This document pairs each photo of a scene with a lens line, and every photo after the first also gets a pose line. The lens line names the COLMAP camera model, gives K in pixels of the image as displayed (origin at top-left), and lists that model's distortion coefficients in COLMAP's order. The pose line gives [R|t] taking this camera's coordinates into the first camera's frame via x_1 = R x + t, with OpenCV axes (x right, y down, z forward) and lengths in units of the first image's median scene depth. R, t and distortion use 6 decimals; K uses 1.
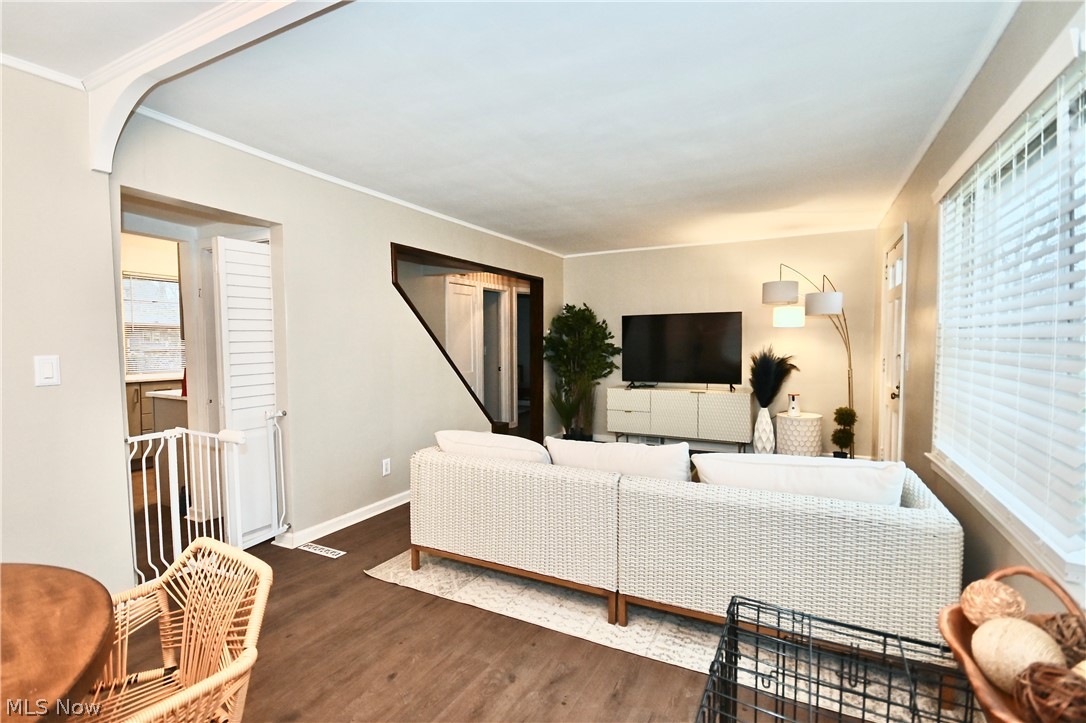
lens RADIAL K [[499.6, 0, 547.2], [0, 499.6, 363.1], [0, 0, 1]] dist [-0.008488, -0.001497]
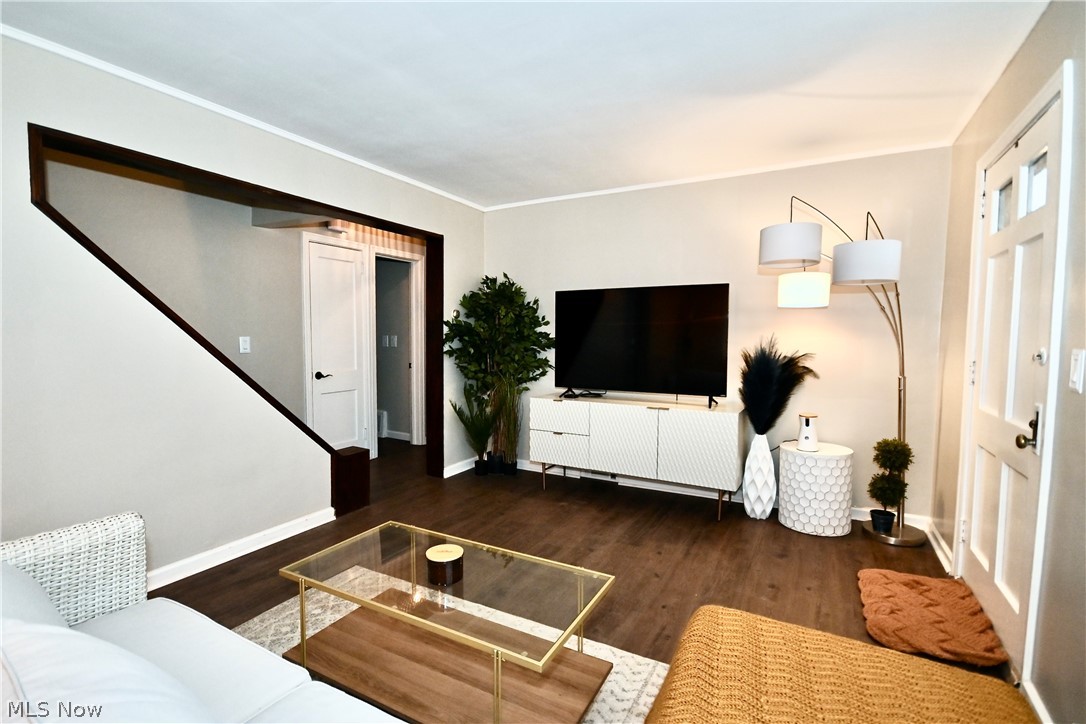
lens RADIAL K [[499.6, 0, 544.9], [0, 499.6, 366.4], [0, 0, 1]] dist [-0.008488, -0.001497]
pose [[0.999732, 0.015503, -0.017186, 0.148386], [-0.015179, 0.999707, 0.018844, -0.005036], [0.017473, -0.018578, 0.999675, 0.315683]]
